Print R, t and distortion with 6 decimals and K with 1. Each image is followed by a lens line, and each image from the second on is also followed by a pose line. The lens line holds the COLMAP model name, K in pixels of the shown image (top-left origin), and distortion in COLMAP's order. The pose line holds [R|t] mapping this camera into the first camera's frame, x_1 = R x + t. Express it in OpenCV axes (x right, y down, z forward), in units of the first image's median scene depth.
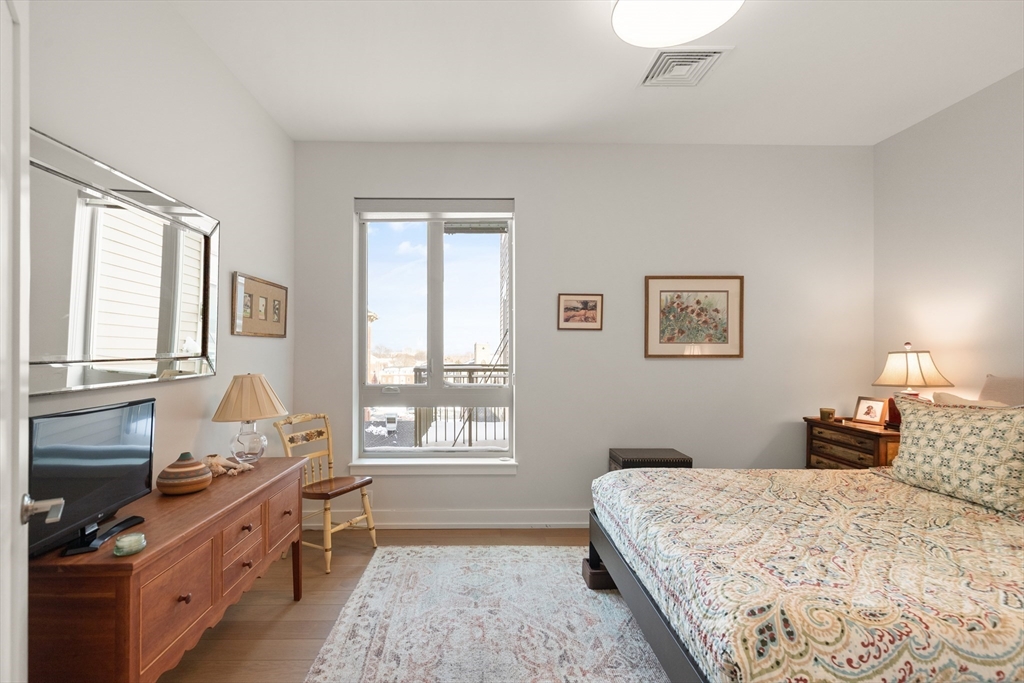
lens RADIAL K [[472.3, 0, 470.1], [0, 472.3, 349.2], [0, 0, 1]] dist [0.006482, -0.001184]
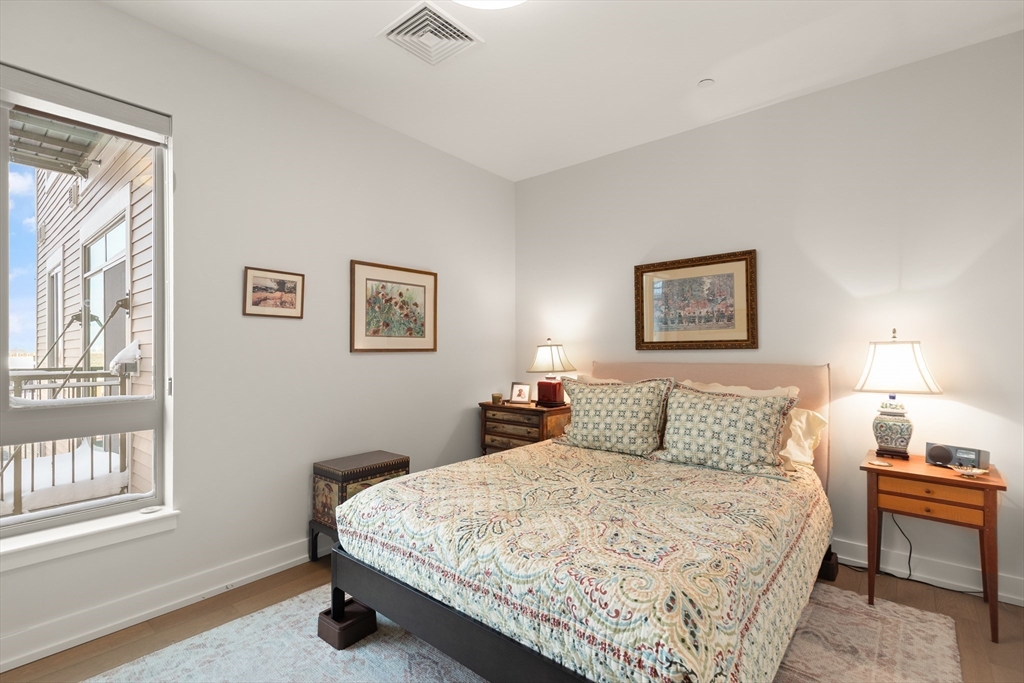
lens RADIAL K [[472.3, 0, 487.8], [0, 472.3, 344.2], [0, 0, 1]] dist [0.006482, -0.001184]
pose [[0.644746, 0.005715, 0.764376, -0.175912], [0.000485, 0.999969, -0.007885, 0.013106], [-0.764397, 0.005454, 0.644723, 0.301101]]
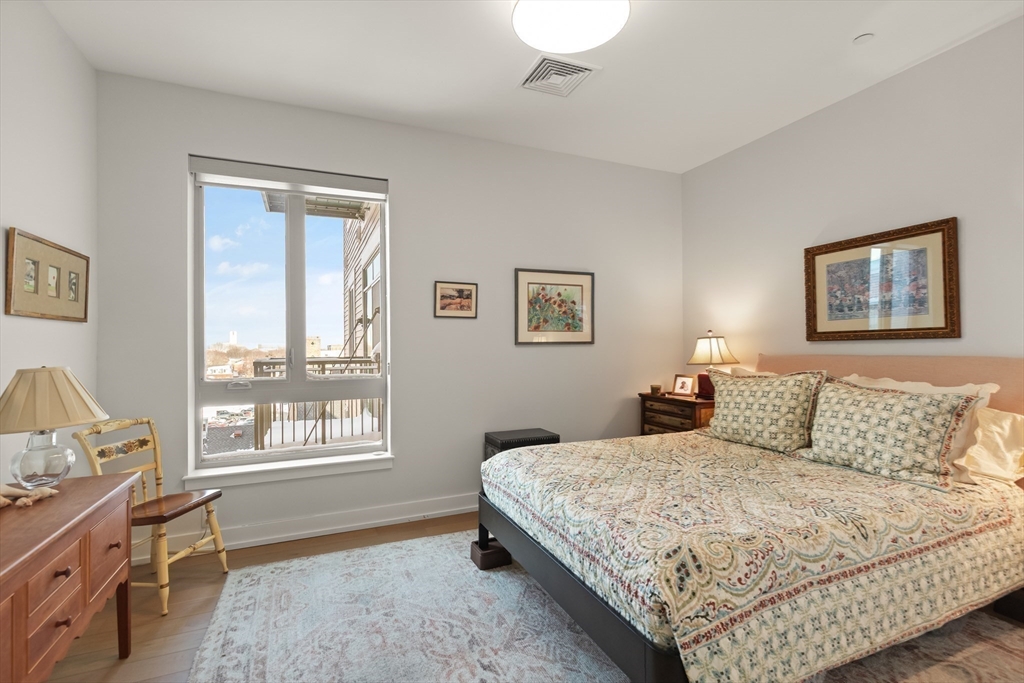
lens RADIAL K [[472.3, 0, 492.4], [0, 472.3, 341.7], [0, 0, 1]] dist [0.006482, -0.001184]
pose [[0.924448, -0.003468, 0.381292, -0.104668], [0.005816, 0.999971, -0.005007, 0.020709], [-0.381263, 0.006846, 0.924441, 0.048554]]
